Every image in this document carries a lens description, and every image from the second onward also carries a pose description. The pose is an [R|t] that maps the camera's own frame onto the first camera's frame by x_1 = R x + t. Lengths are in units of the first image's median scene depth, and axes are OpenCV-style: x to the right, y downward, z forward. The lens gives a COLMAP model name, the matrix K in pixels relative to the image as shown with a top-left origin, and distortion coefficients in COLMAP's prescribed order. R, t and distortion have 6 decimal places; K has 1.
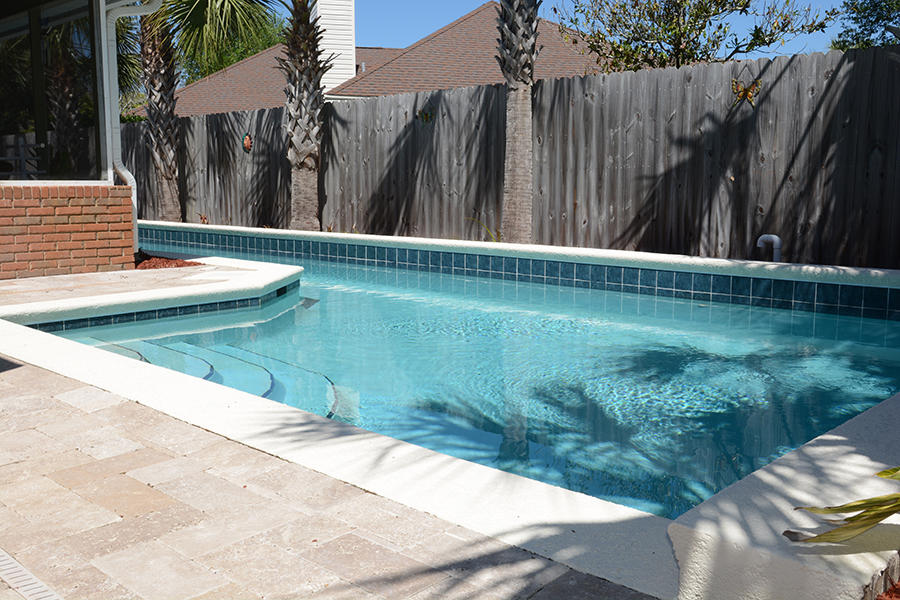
lens RADIAL K [[882.1, 0, 450.0], [0, 882.1, 300.0], [0, 0, 1]] dist [-0.037936, 0.018465]
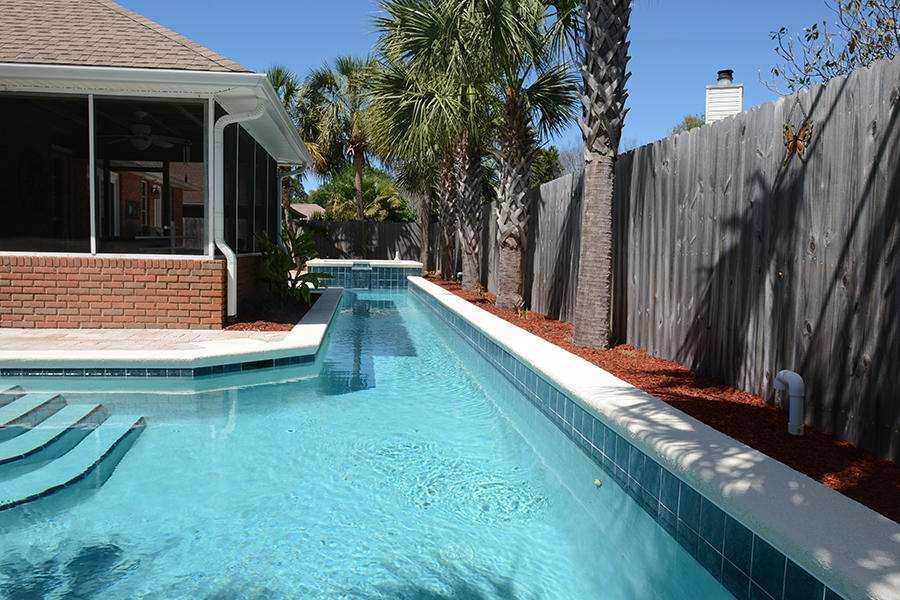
lens RADIAL K [[675.5, 0, 450.0], [0, 675.5, 300.0], [0, 0, 1]] dist [-0.079311, 0.046778]
pose [[0.768228, 0.065999, -0.636766, 0.401662], [-0.107756, 0.993811, -0.026997, -0.073182], [0.631043, 0.089355, 0.770585, 0.425233]]
